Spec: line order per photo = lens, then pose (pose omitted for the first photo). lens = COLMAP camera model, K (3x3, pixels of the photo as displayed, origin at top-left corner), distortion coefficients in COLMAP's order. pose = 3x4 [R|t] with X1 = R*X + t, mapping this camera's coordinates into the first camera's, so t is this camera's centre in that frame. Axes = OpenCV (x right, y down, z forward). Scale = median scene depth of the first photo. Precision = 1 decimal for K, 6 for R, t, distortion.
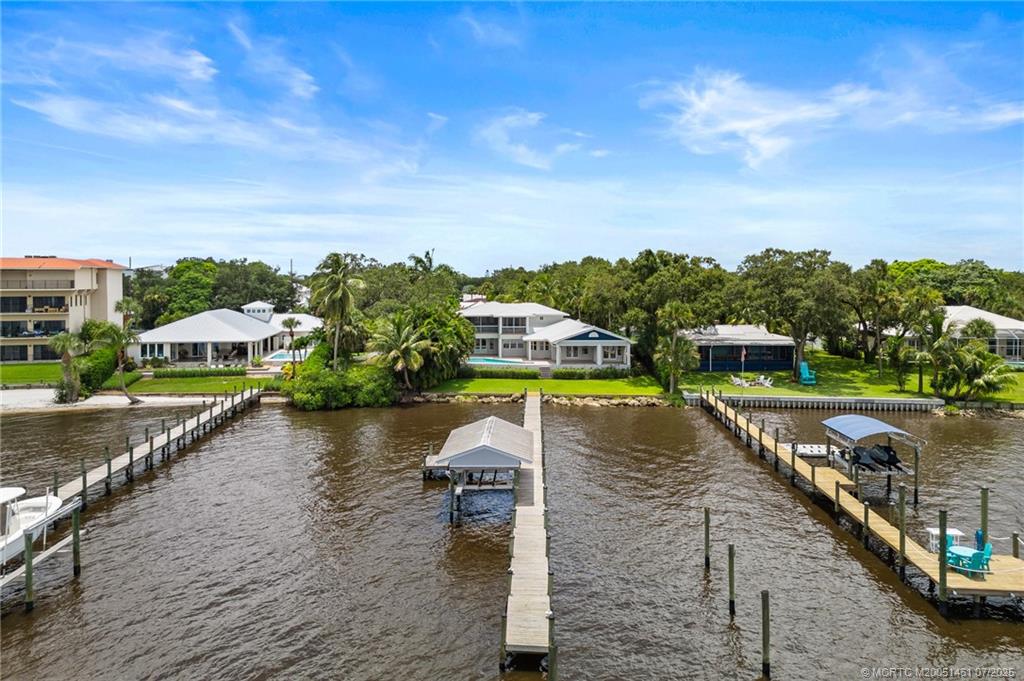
lens RADIAL K [[711.9, 0, 510.3], [0, 711.9, 322.9], [0, 0, 1]] dist [0.006510, -0.000900]
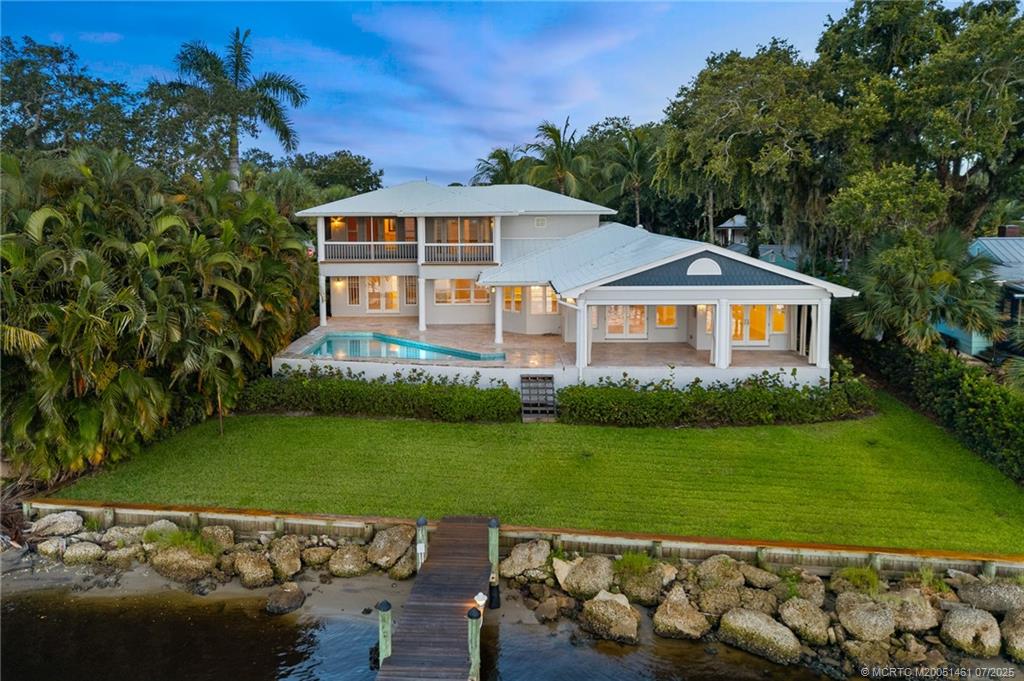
lens RADIAL K [[731.3, 0, 487.4], [0, 731.3, 285.9], [0, 0, 1]] dist [0.019405, -0.004435]
pose [[0.997221, 0.002074, -0.074473, 0.049818], [0.001594, 0.998789, 0.049168, 0.009204], [0.074485, -0.049150, 0.996010, 0.686500]]
